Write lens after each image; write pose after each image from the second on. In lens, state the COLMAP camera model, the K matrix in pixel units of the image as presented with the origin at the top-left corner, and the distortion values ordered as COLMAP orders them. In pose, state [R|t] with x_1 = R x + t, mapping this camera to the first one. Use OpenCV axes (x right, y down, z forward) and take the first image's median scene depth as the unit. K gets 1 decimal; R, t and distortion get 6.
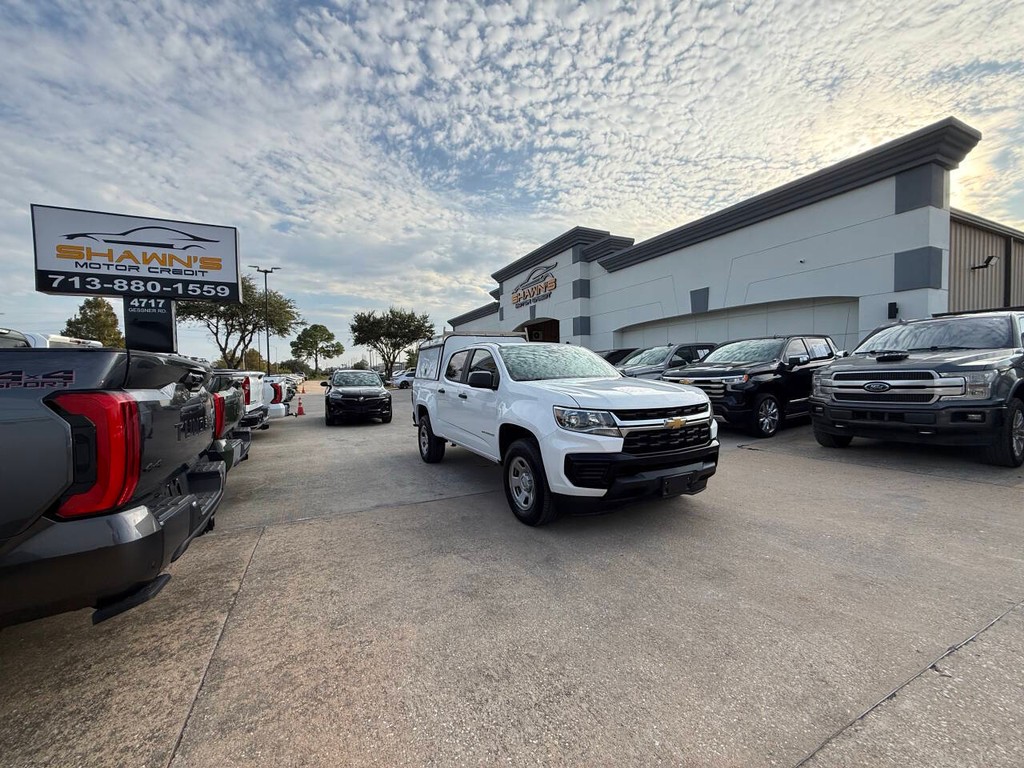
lens RADIAL K [[407.3, 0, 509.0], [0, 407.3, 380.8], [0, 0, 1]] dist [-0.001891, 0.000393]
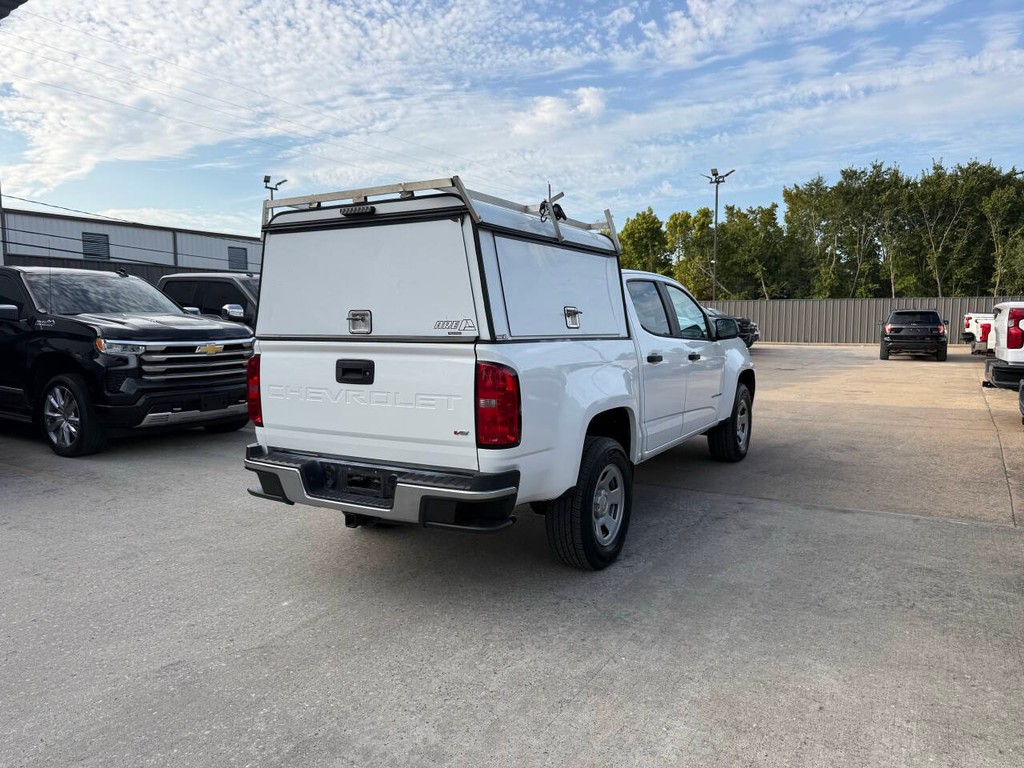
lens RADIAL K [[721.8, 0, 499.0], [0, 721.8, 384.0], [0, 0, 1]] dist [0.033697, -0.047381]
pose [[-0.527650, -0.049982, 0.847990, -0.873720], [0.034075, 0.996219, 0.079922, -0.021258], [-0.848778, 0.071066, -0.523952, 1.778001]]
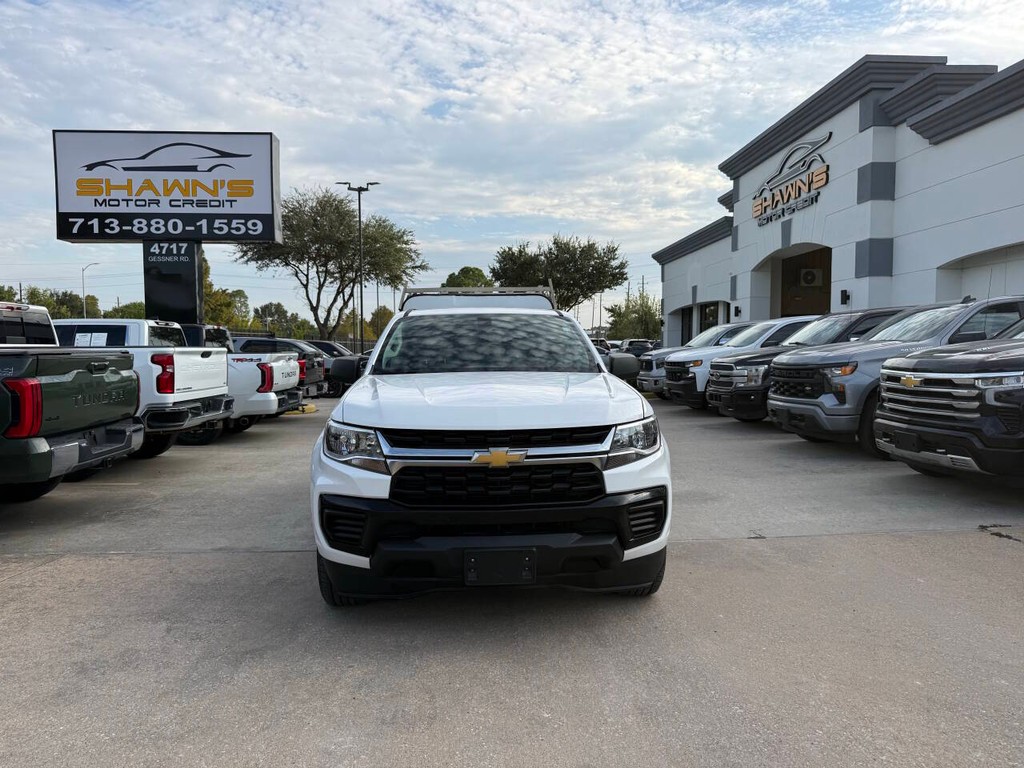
lens RADIAL K [[721.8, 0, 514.5], [0, 721.8, 384.4], [0, 0, 1]] dist [0.033697, -0.047381]
pose [[0.922415, 0.034341, -0.384671, 0.505084], [-0.021035, 0.999028, 0.038747, -0.024215], [0.385628, -0.027650, 0.922240, 0.054004]]
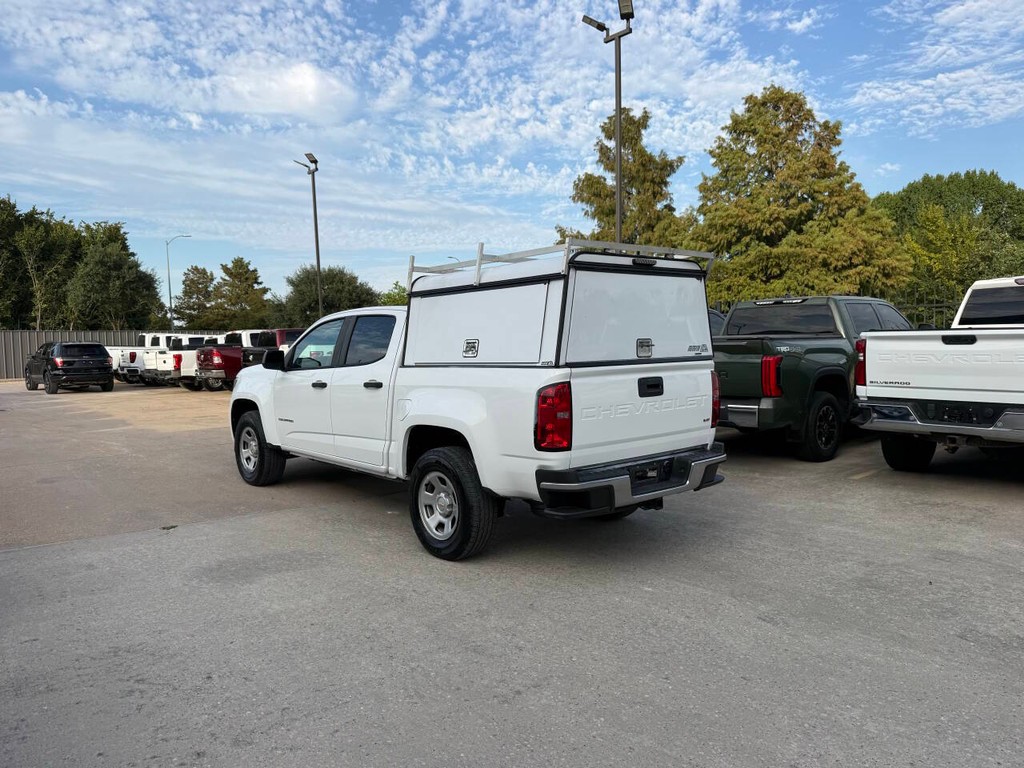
lens RADIAL K [[727.5, 0, 502.8], [0, 727.5, 382.7], [0, 0, 1]] dist [0.031472, -0.044371]
pose [[-0.970112, 0.051833, -0.237059, 0.192578], [0.033475, 0.996166, 0.080821, -0.065972], [0.240339, 0.070470, -0.968128, 2.357649]]
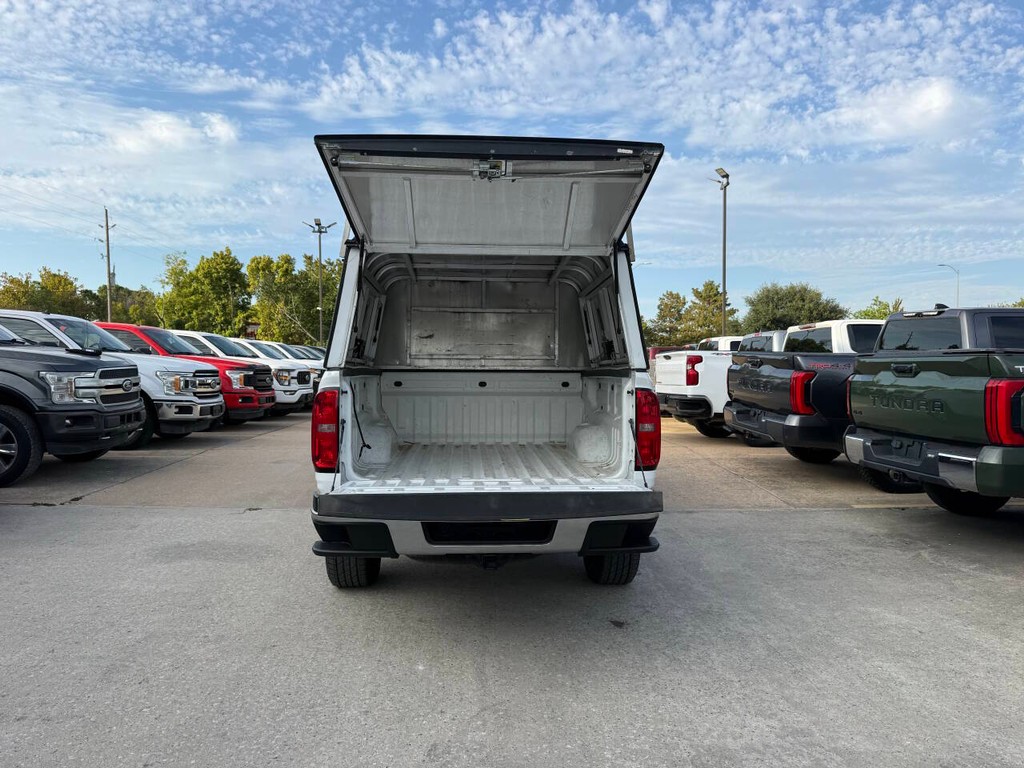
lens RADIAL K [[727.5, 0, 509.5], [0, 727.5, 384.7], [0, 0, 1]] dist [0.031472, -0.044371]
pose [[-0.918455, 0.007164, 0.395461, -0.486405], [0.022322, 0.999181, 0.033740, -0.020629], [-0.394896, 0.039816, -0.917863, 2.142379]]
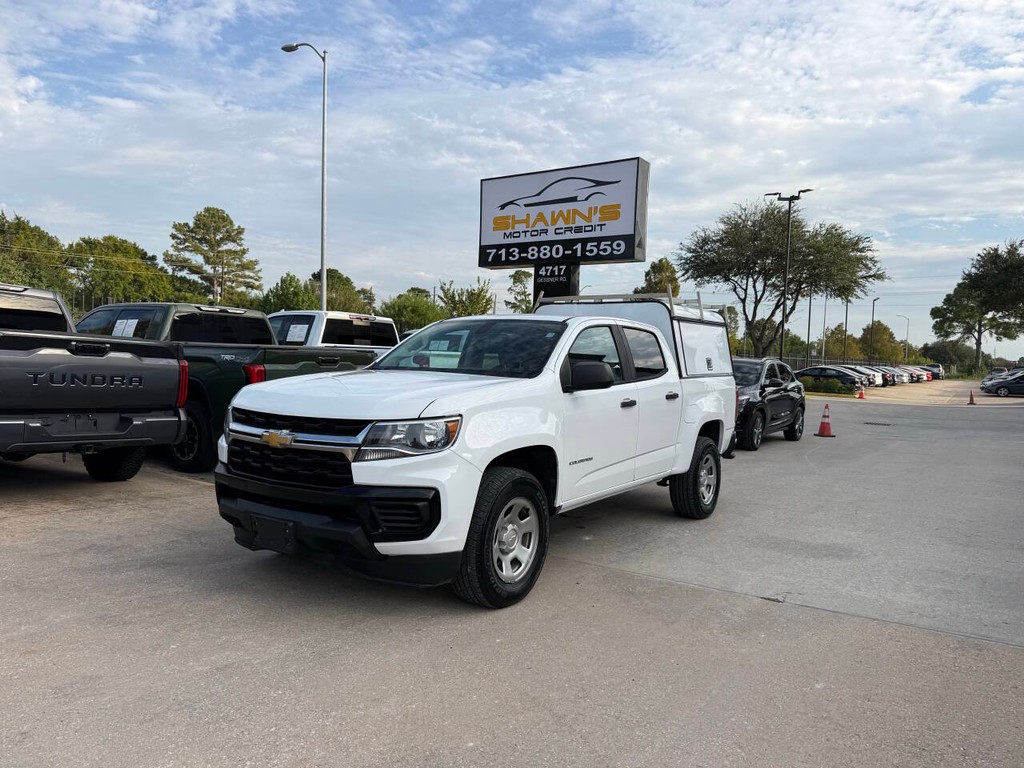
lens RADIAL K [[721.8, 0, 516.8], [0, 721.8, 379.4], [0, 0, 1]] dist [0.033697, -0.047381]
pose [[0.493811, 0.061793, -0.867371, 1.006785], [-0.058913, 0.997557, 0.037527, -0.038897], [0.867571, 0.032569, 0.496245, 0.470091]]
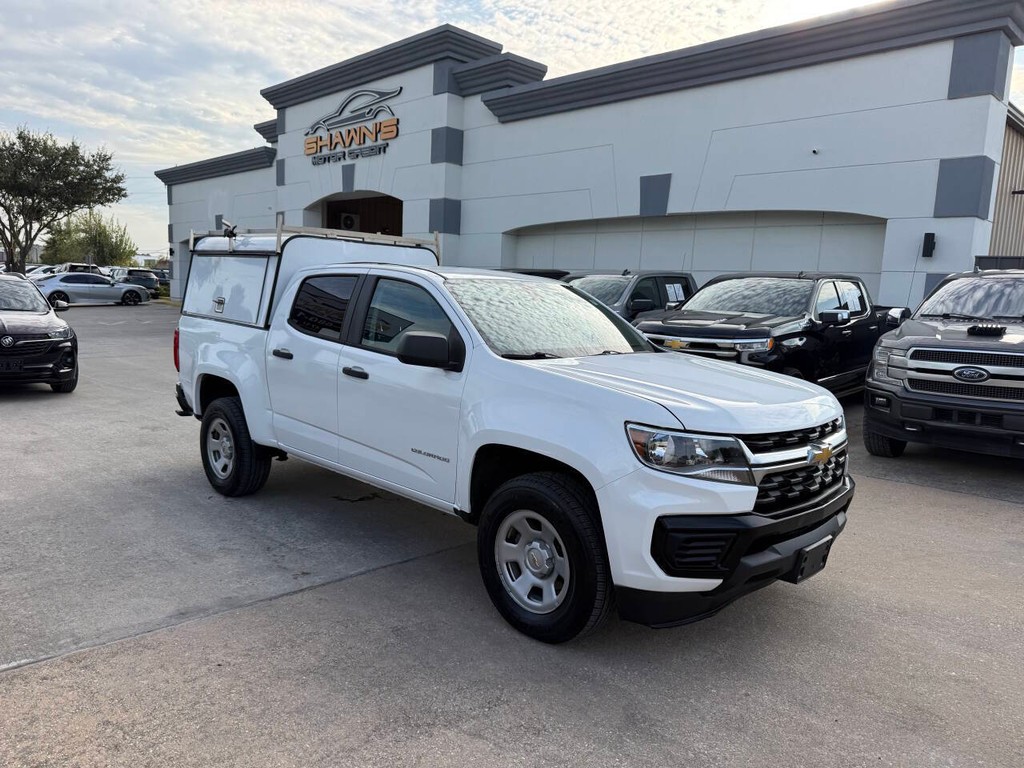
lens RADIAL K [[721.8, 0, 512.7], [0, 721.8, 384.4], [0, 0, 1]] dist [0.033697, -0.047381]
pose [[0.944706, 0.022432, 0.327151, -0.203815], [-0.058134, 0.993312, 0.099763, -0.044038], [-0.322725, -0.113265, 0.939691, 0.115601]]
